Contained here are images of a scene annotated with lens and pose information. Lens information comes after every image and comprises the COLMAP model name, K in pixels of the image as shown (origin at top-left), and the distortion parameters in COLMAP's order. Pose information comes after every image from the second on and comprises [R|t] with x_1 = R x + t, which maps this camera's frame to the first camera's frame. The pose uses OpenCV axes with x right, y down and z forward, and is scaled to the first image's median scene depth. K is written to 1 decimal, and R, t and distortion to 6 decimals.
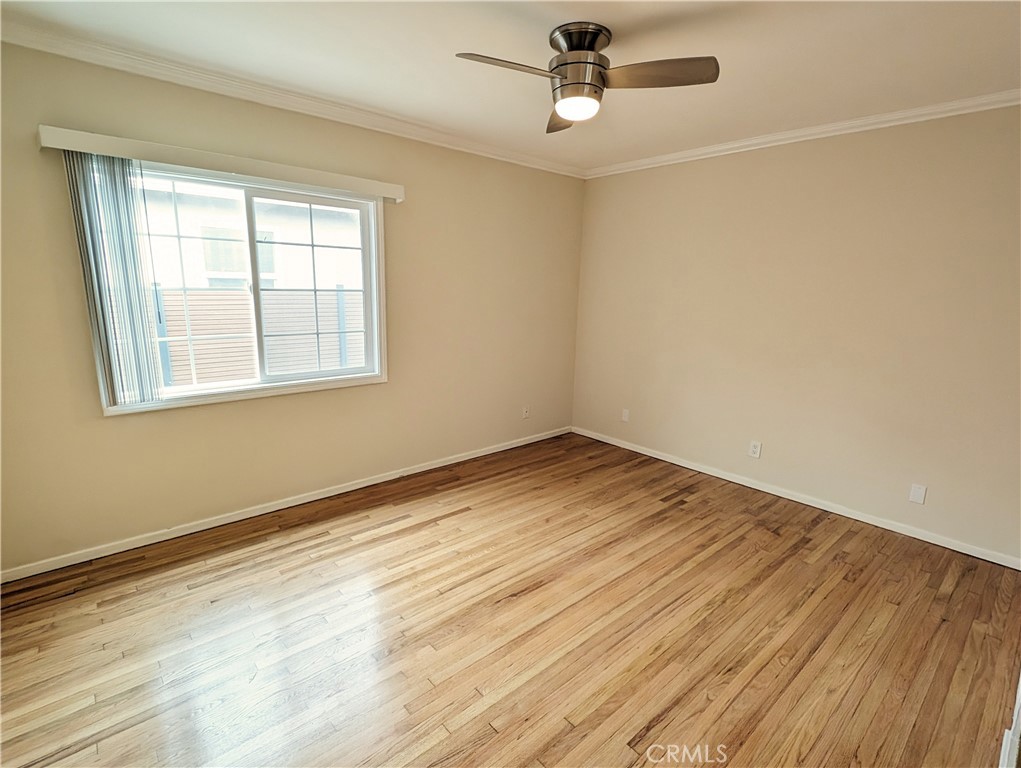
lens RADIAL K [[499.0, 0, 513.7], [0, 499.0, 384.7], [0, 0, 1]] dist [0.021179, -0.014357]
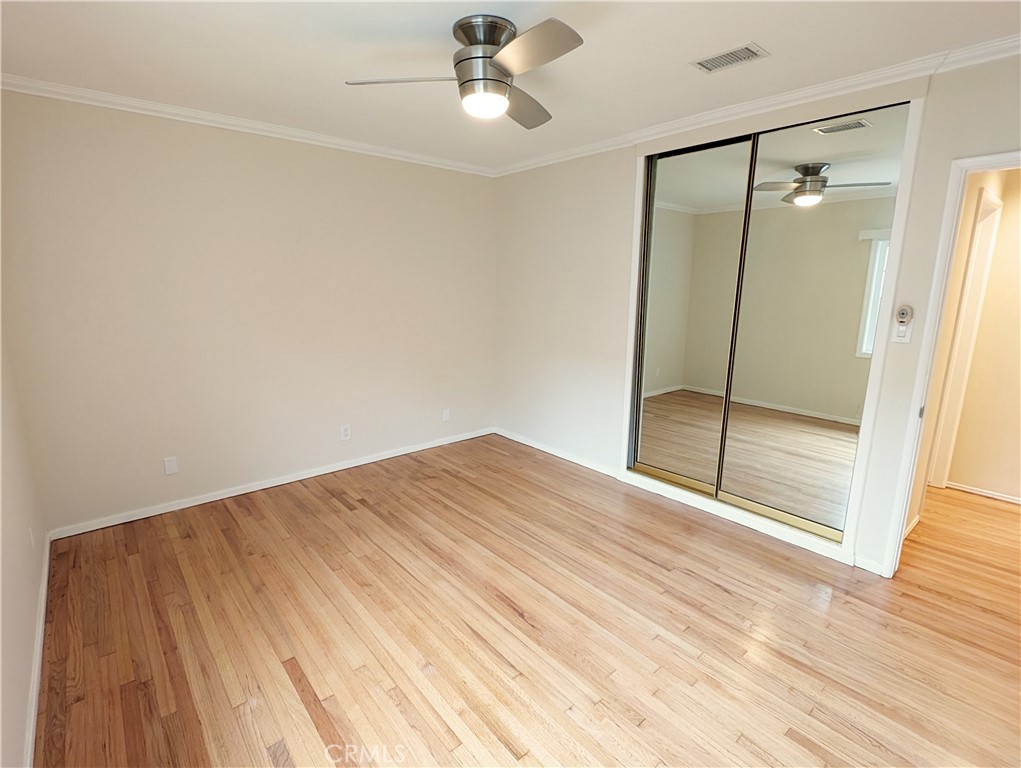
lens RADIAL K [[499.0, 0, 513.7], [0, 499.0, 384.7], [0, 0, 1]] dist [0.021179, -0.014357]
pose [[0.014314, -0.225433, 0.974154, -0.625298], [0.191625, 0.956814, 0.218604, -0.157631], [-0.981364, 0.183543, 0.056895, 0.665042]]
